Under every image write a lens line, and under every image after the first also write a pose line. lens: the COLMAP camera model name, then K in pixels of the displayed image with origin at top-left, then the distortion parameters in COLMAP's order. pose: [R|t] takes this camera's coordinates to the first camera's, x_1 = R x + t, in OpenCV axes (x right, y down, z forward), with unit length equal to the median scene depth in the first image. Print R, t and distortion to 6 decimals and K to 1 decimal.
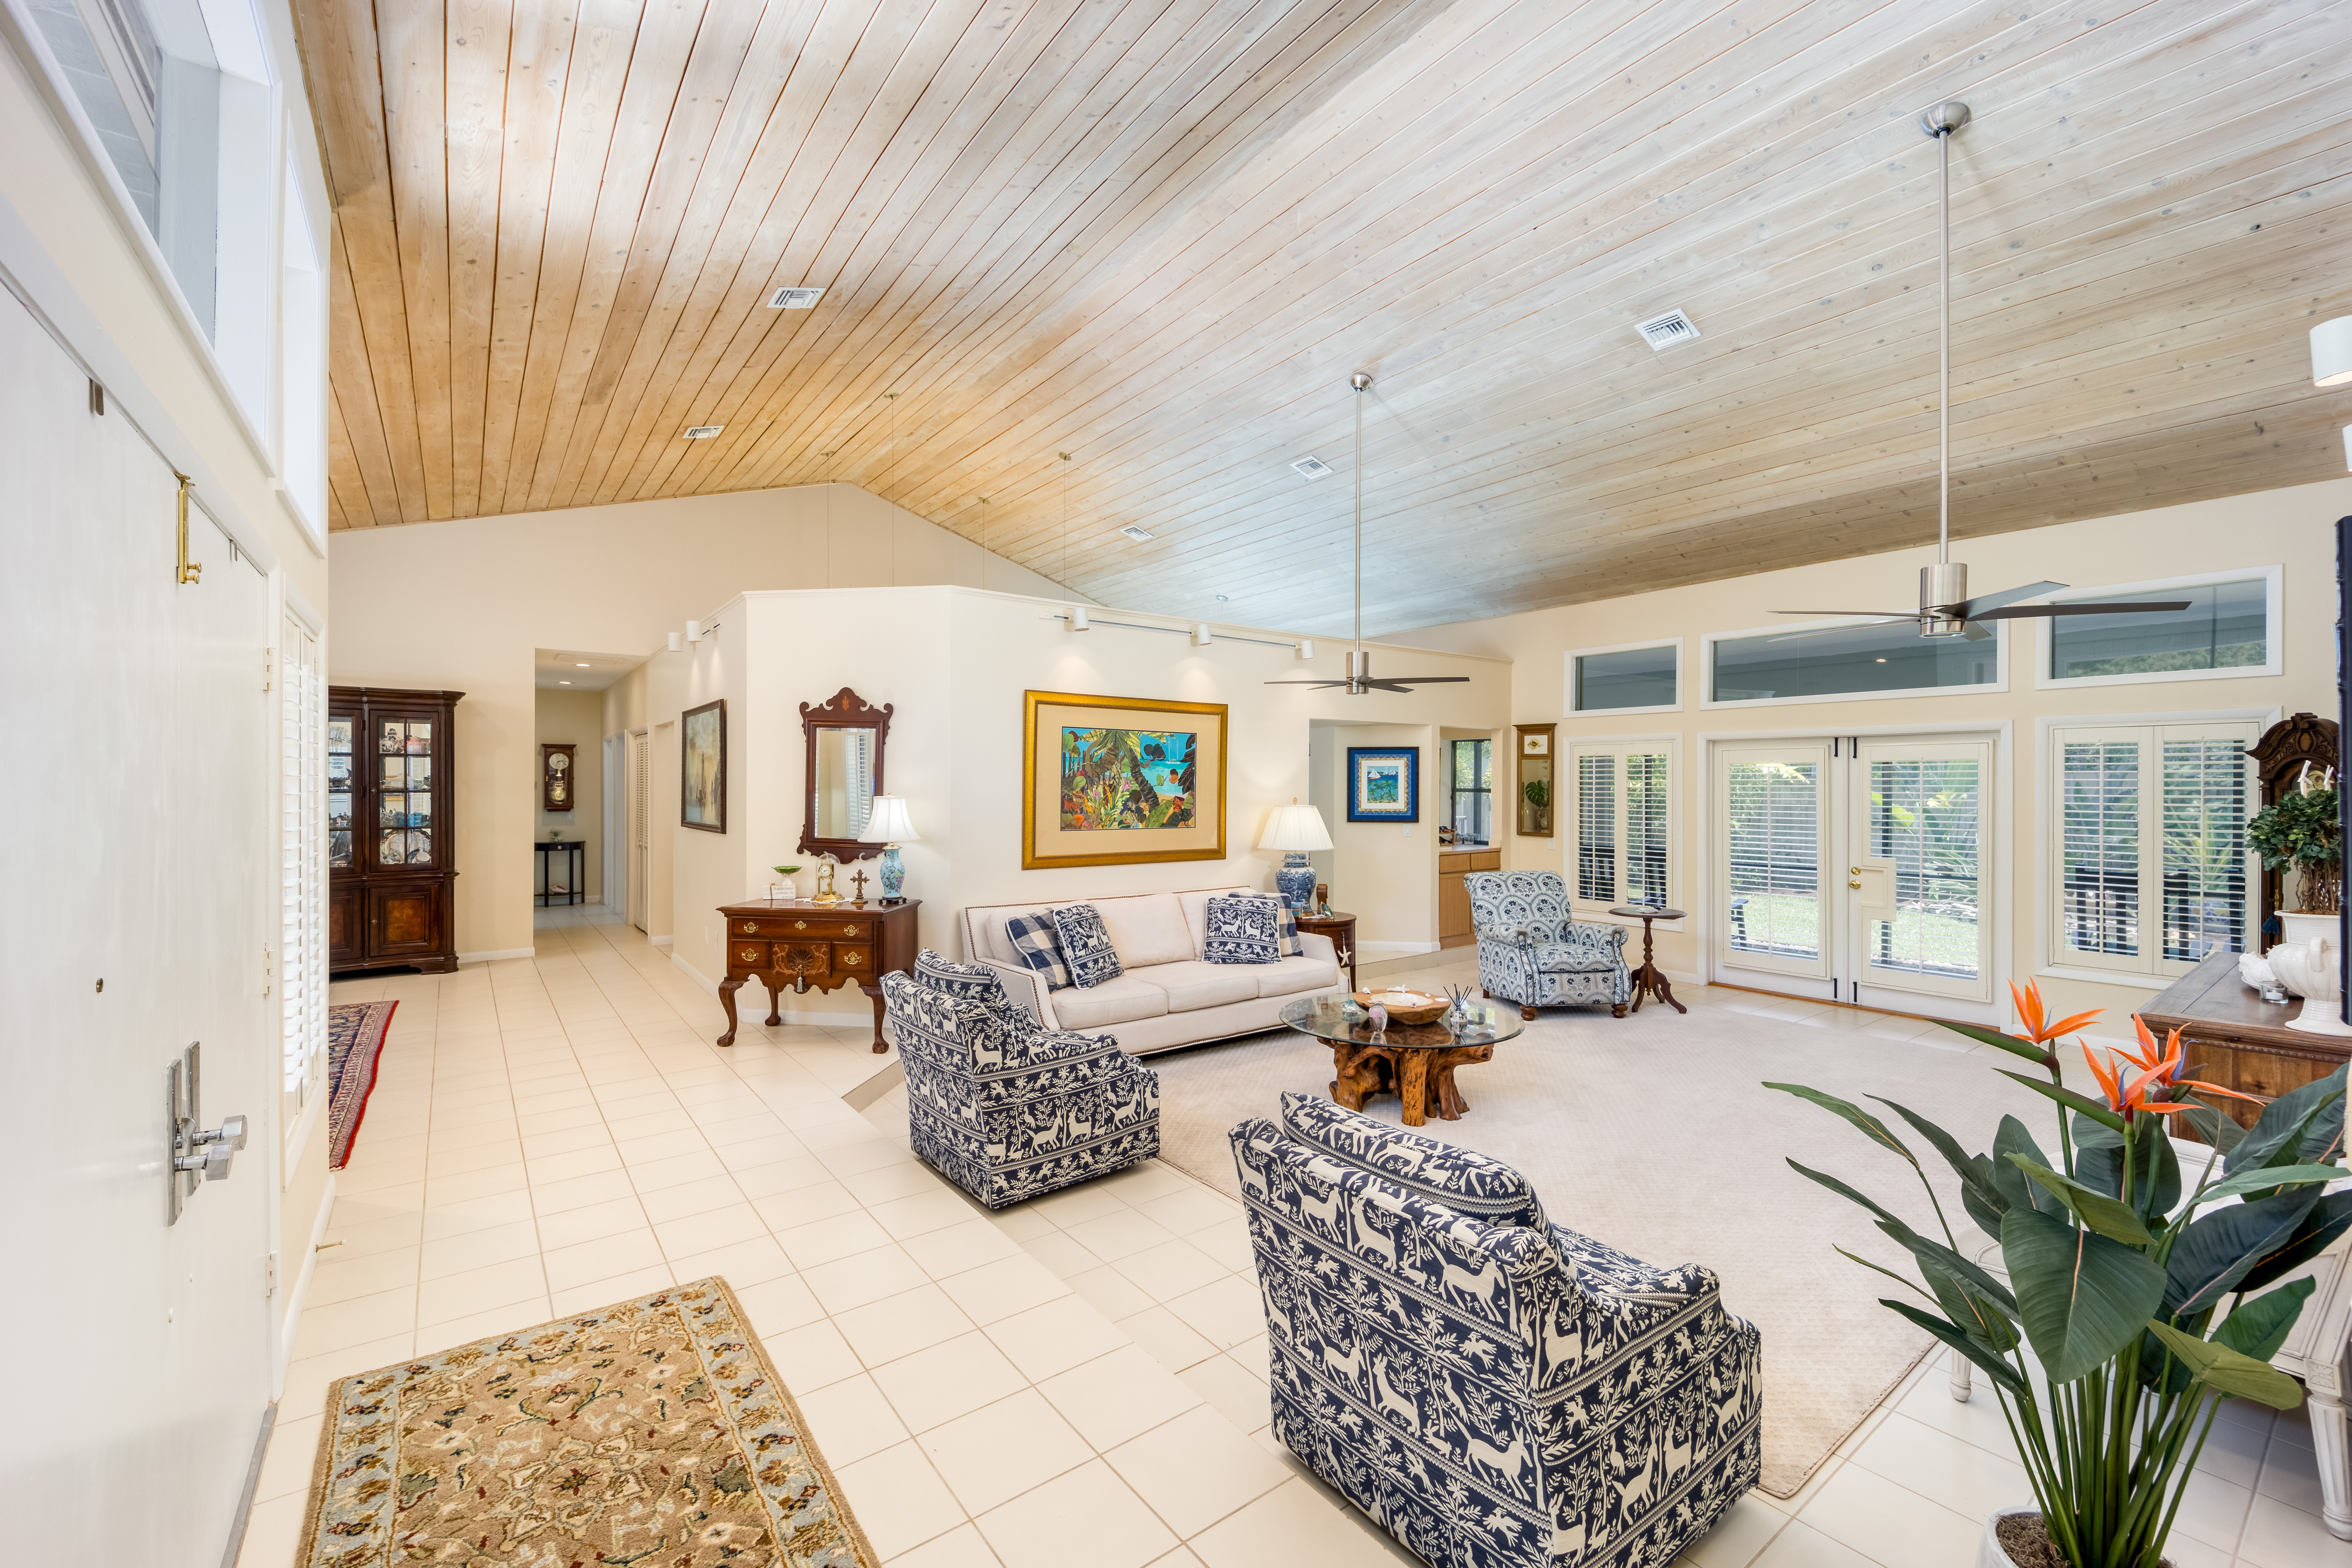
lens RADIAL K [[944.0, 0, 1174.7], [0, 944.0, 777.3], [0, 0, 1]] dist [0.033303, -0.021173]
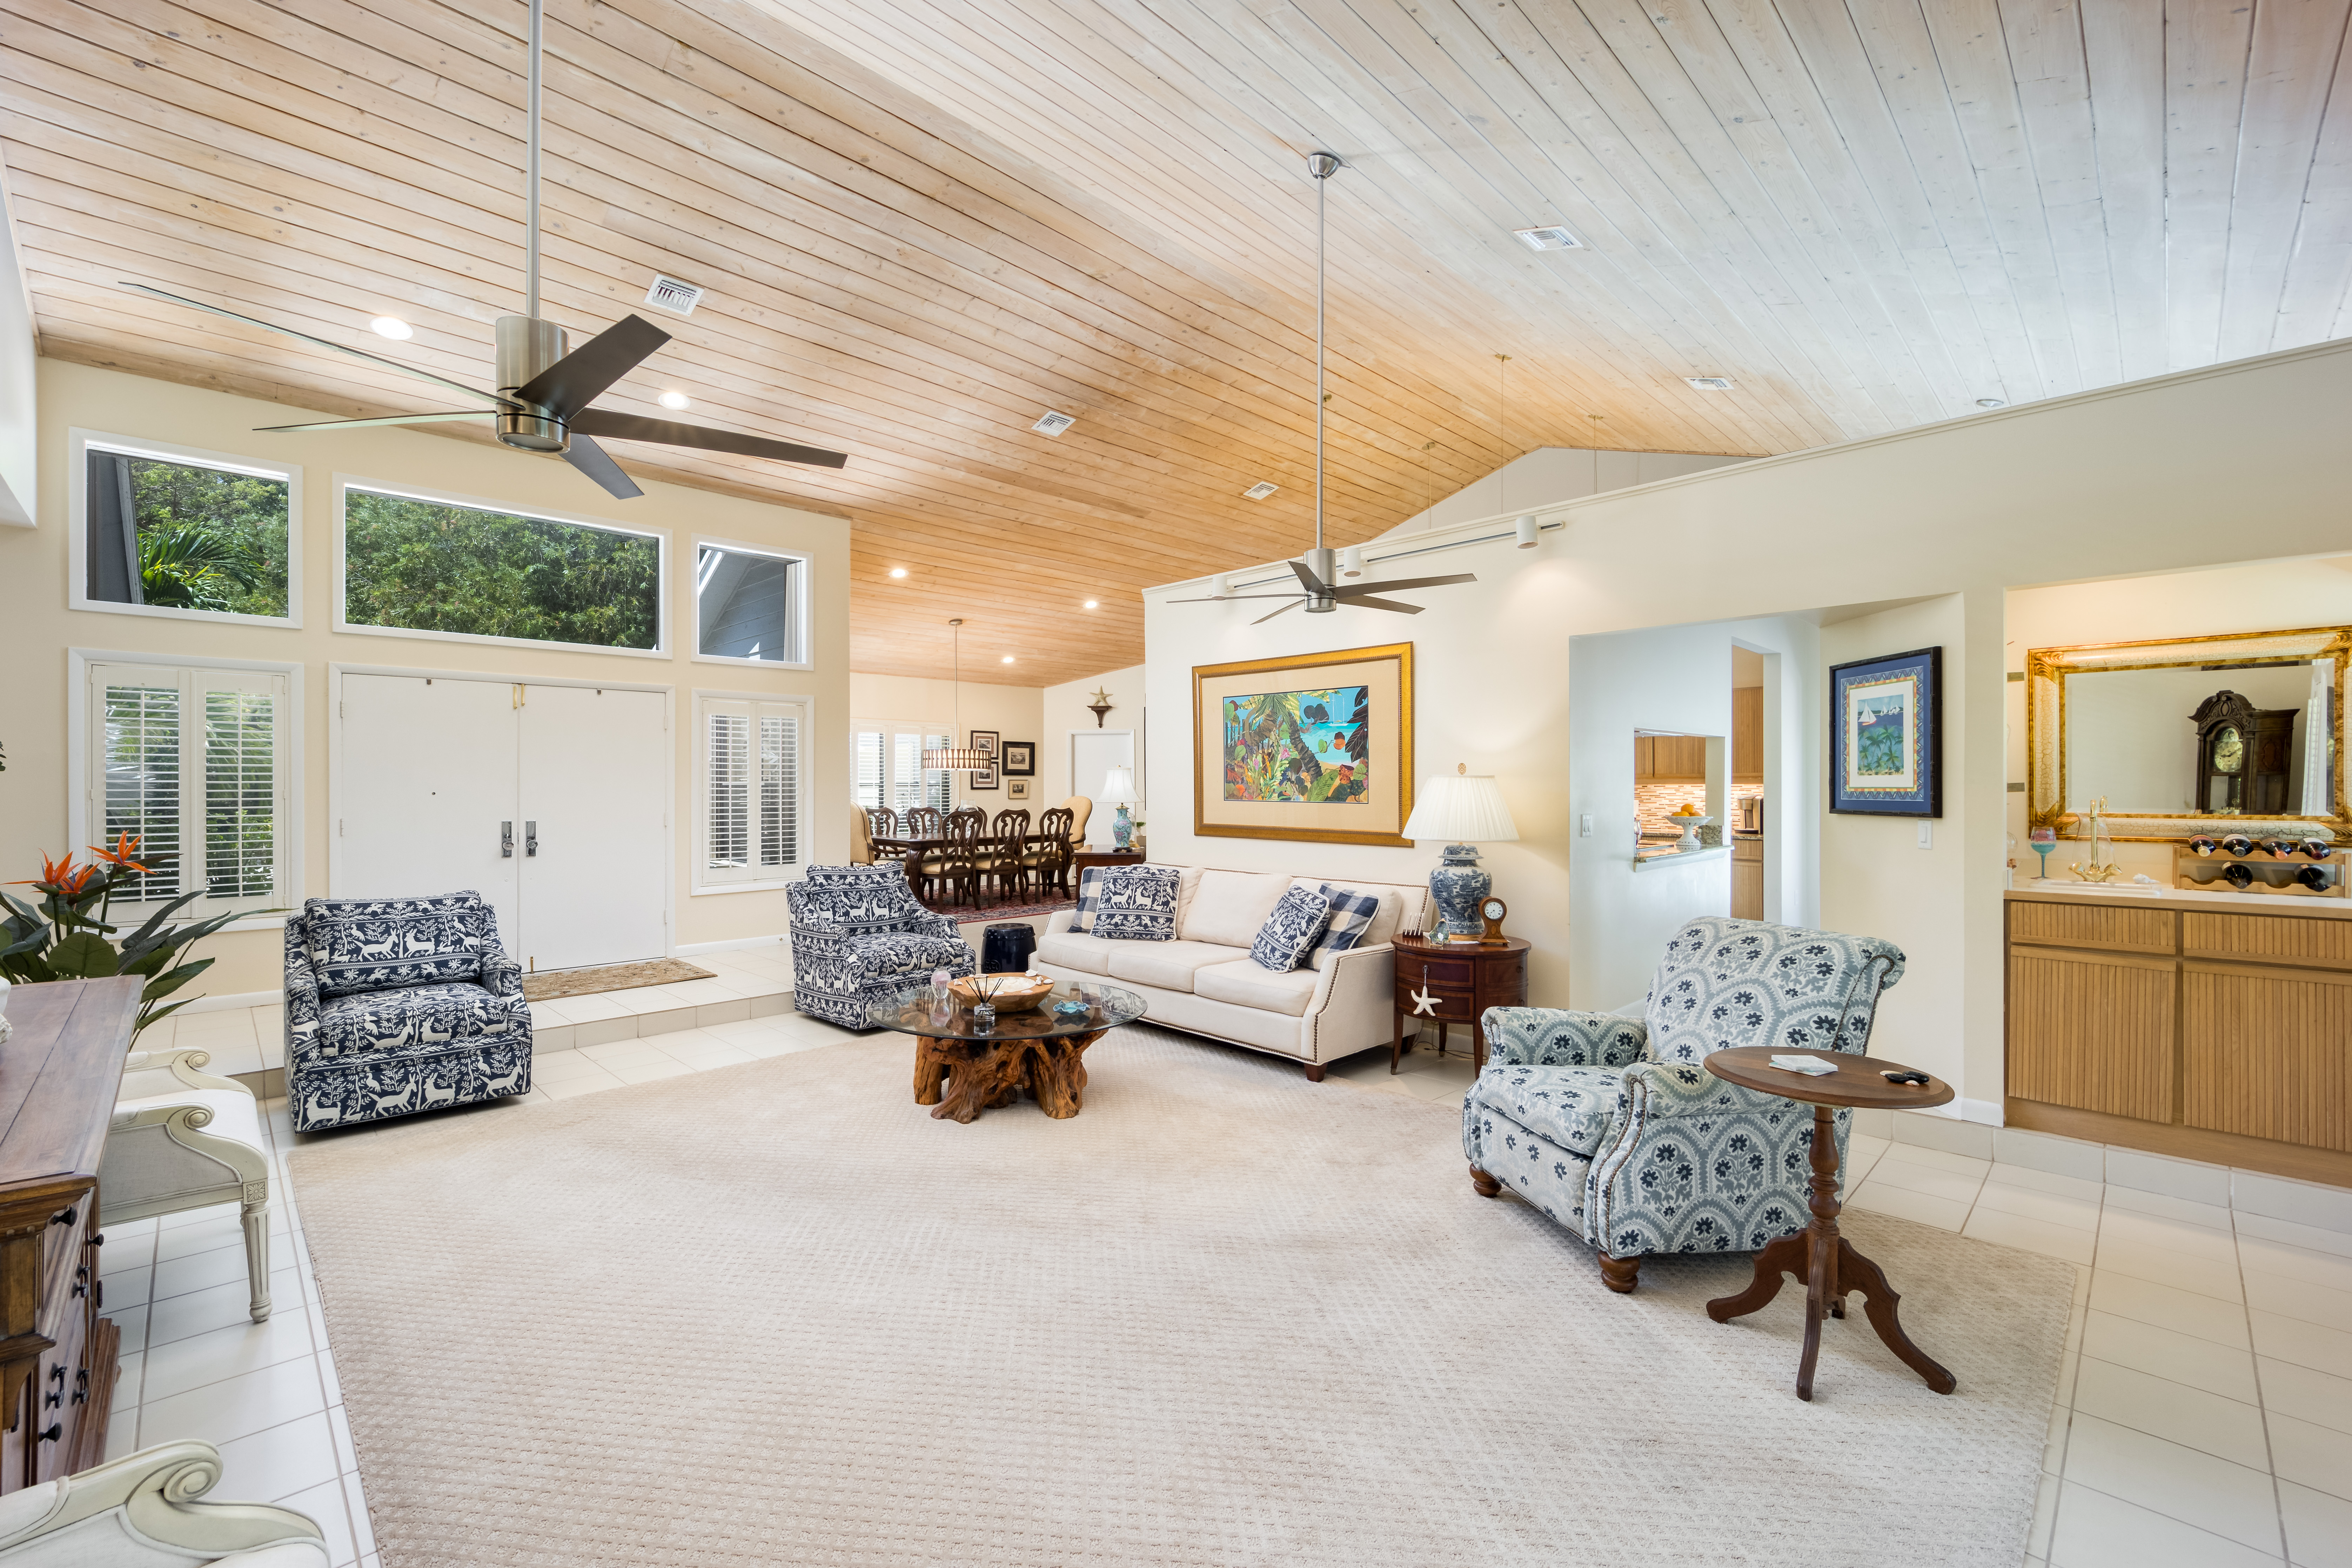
lens RADIAL K [[944.0, 0, 1174.7], [0, 944.0, 777.3], [0, 0, 1]] dist [0.033303, -0.021173]
pose [[0.158347, -0.005624, -0.987367, 0.830782], [0.012448, 0.999916, -0.003699, 0.033594], [0.987305, -0.011705, 0.158404, 0.753700]]
